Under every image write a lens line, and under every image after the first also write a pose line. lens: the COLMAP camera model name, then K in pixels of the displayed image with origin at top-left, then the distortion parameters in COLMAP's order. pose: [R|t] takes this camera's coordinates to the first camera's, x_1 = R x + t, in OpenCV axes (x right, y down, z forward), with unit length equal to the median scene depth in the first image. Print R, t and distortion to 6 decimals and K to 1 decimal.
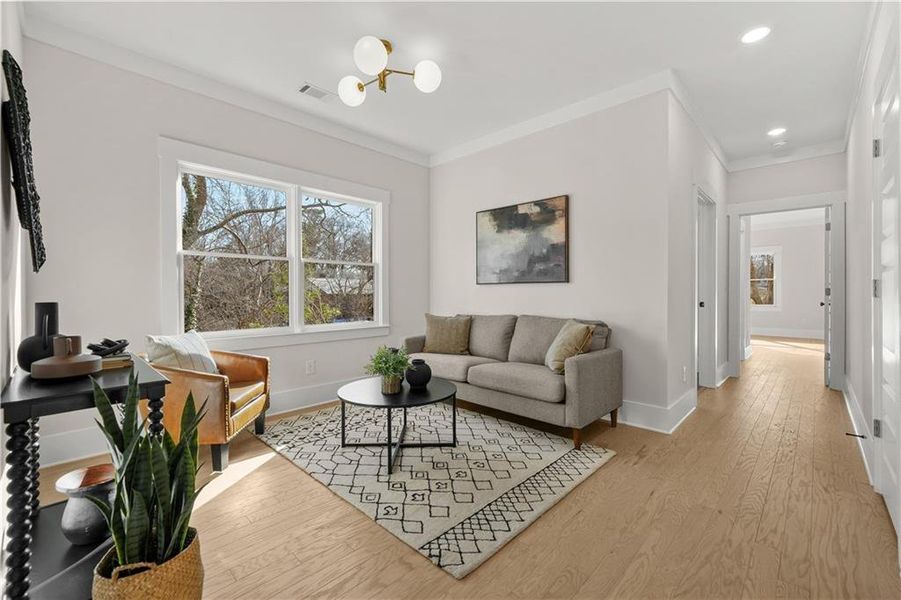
lens RADIAL K [[372.7, 0, 434.9], [0, 372.7, 295.1], [0, 0, 1]] dist [0.000659, 0.000107]
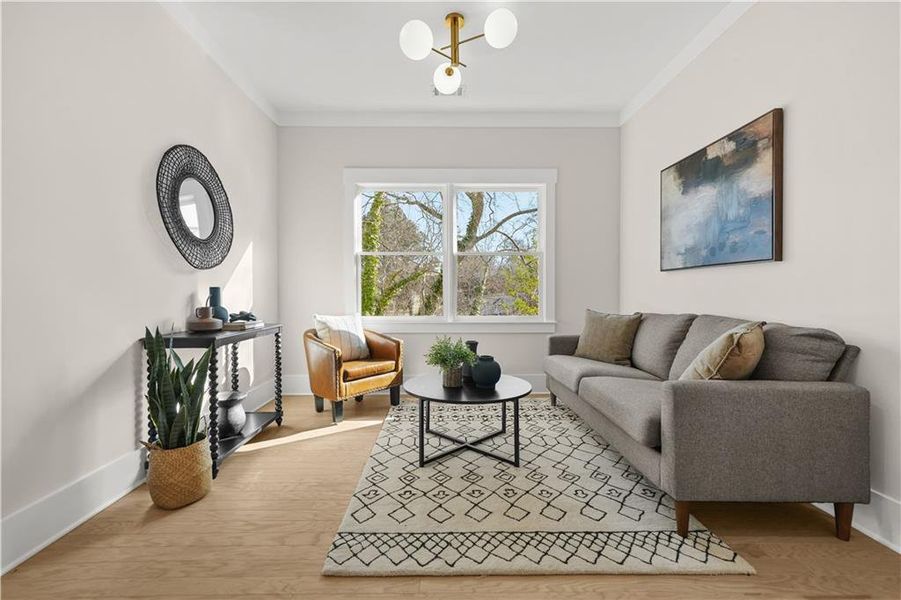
lens RADIAL K [[380.6, 0, 441.0], [0, 380.6, 296.5], [0, 0, 1]] dist [0.001224, 0.000184]
pose [[0.717371, 0.009271, -0.696630, 0.453608], [-0.005210, 0.999955, 0.007943, 0.022735], [0.696672, -0.002068, 0.717387, 0.247515]]
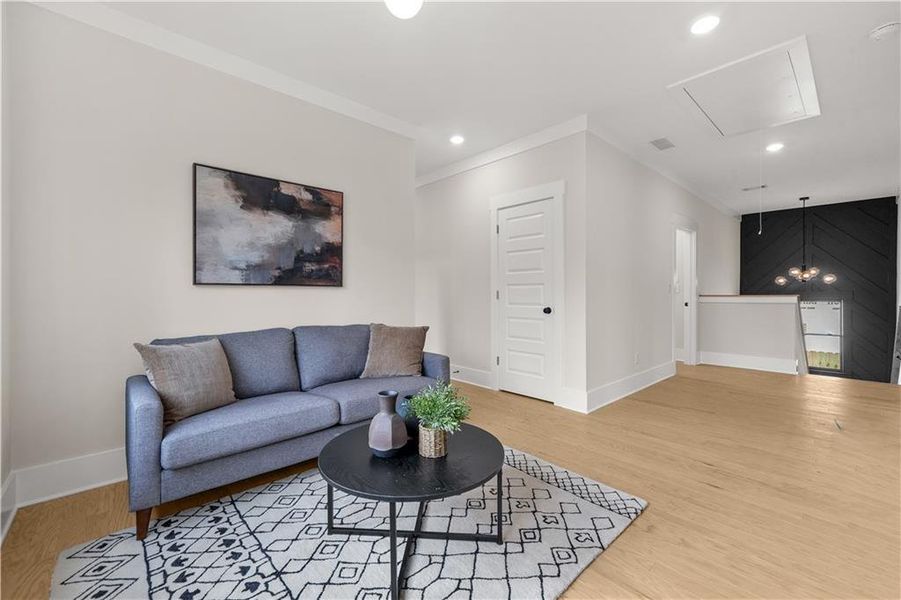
lens RADIAL K [[380.6, 0, 441.0], [0, 380.6, 296.5], [0, 0, 1]] dist [0.001224, 0.000184]
pose [[0.049489, -0.005428, 0.998760, -0.671935], [0.004722, 0.999975, 0.005200, -0.015622], [-0.998764, 0.004459, 0.049513, 0.815112]]
